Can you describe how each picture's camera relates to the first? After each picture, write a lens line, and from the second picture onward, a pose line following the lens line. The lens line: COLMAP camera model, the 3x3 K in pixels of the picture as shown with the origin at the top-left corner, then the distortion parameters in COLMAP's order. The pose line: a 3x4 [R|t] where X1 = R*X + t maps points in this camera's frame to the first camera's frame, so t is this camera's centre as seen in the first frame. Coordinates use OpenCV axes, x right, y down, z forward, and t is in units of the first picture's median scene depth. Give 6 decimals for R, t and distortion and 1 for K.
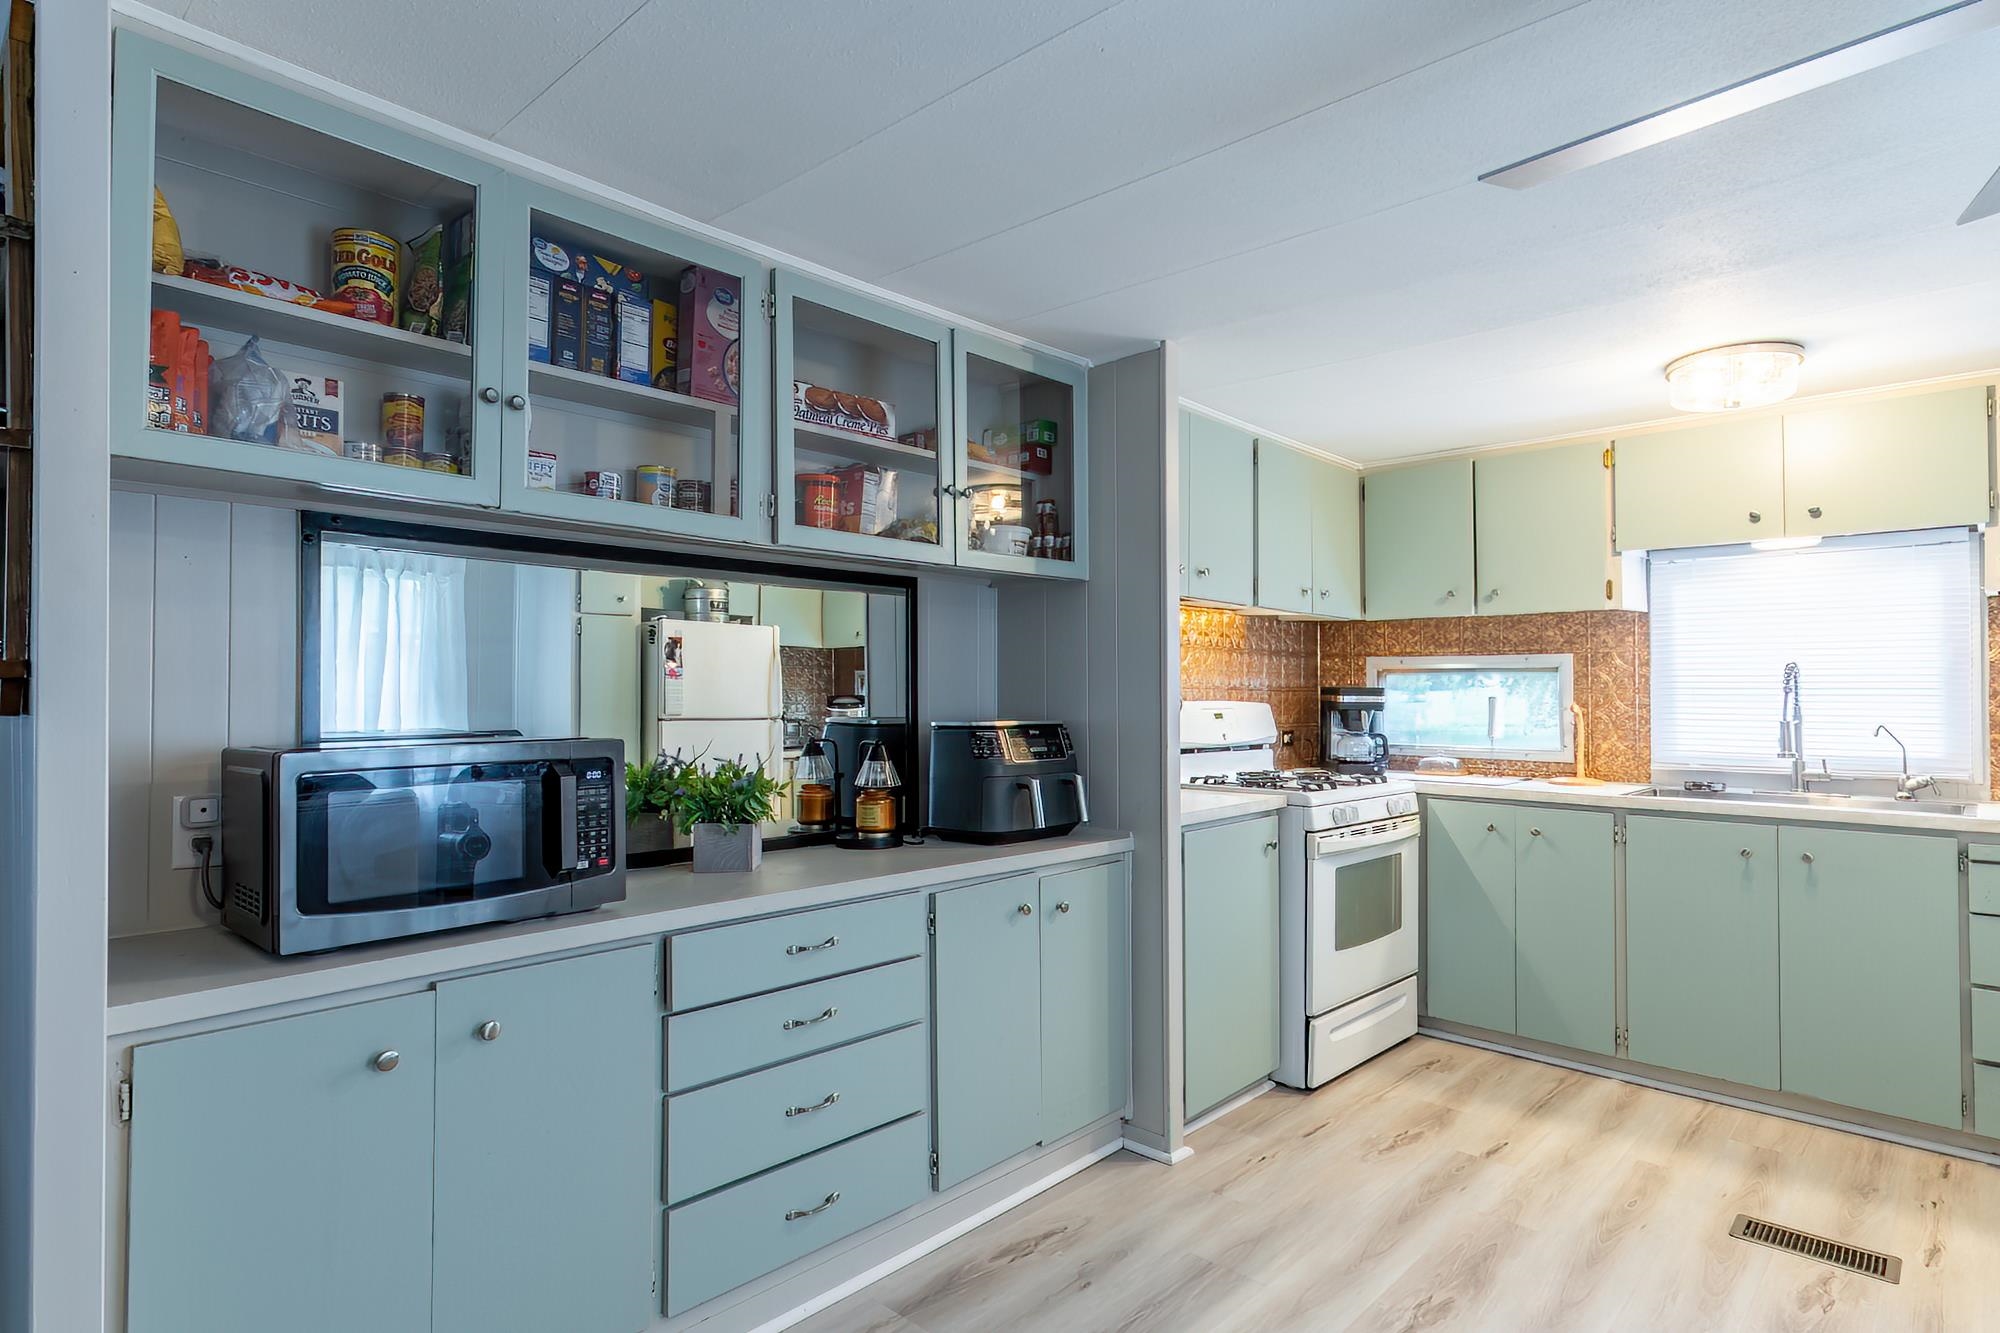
lens RADIAL K [[1028.5, 0, 1016.4], [0, 1028.5, 676.2], [0, 0, 1]] dist [-0.003273, 0.000156]
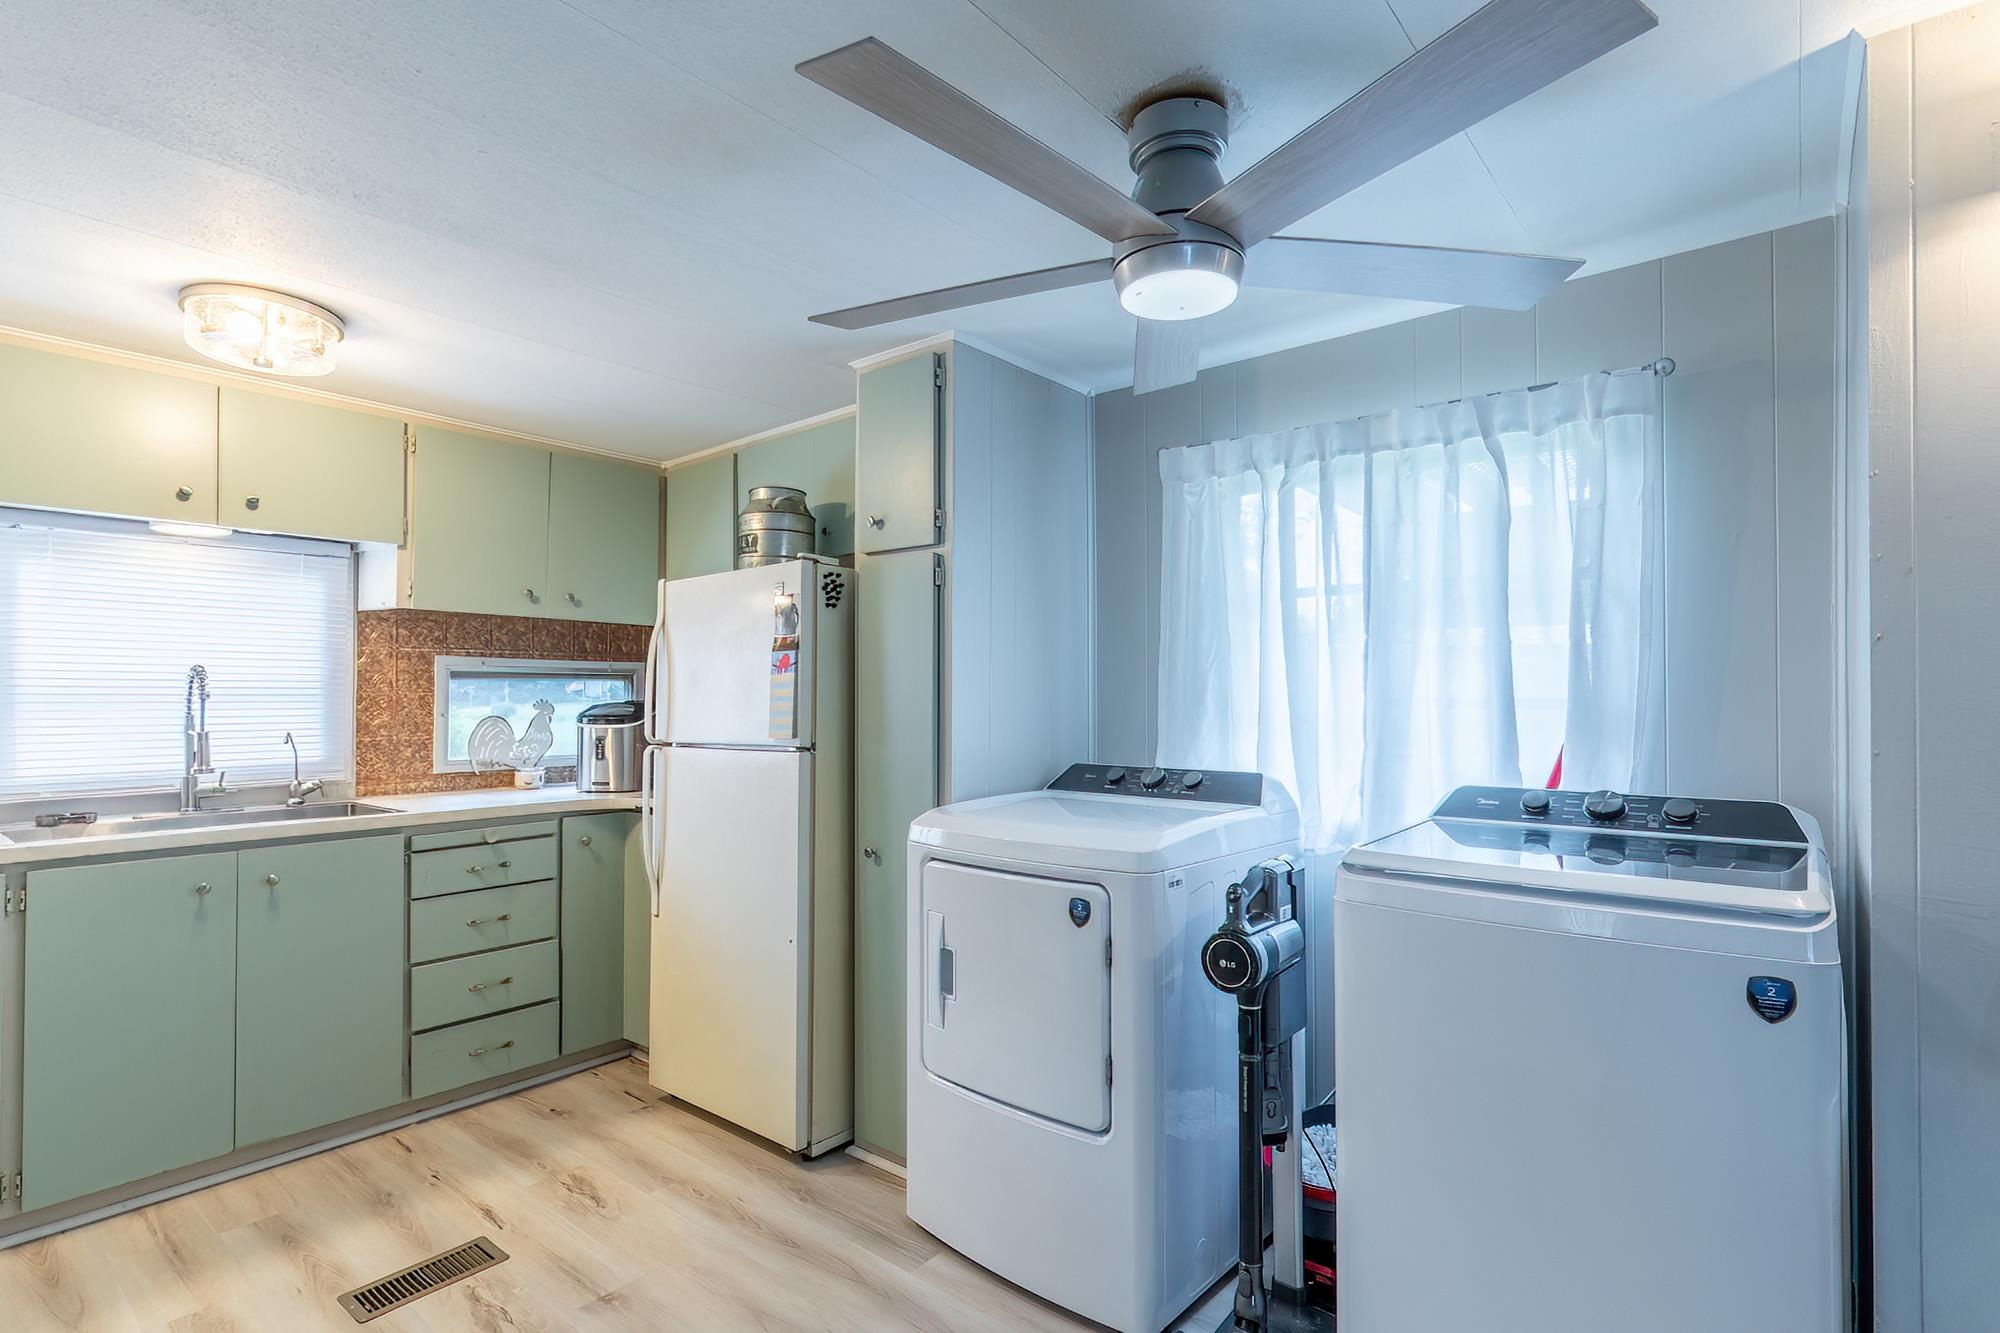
lens RADIAL K [[958.1, 0, 1002.6], [0, 958.1, 683.4], [0, 0, 1]] dist [-0.001098, 0.000327]
pose [[-0.040249, 0.010627, 0.999133, -0.113634], [-0.012379, 0.999861, -0.011133, 0.003110], [-0.999113, -0.012817, -0.040112, 0.390386]]
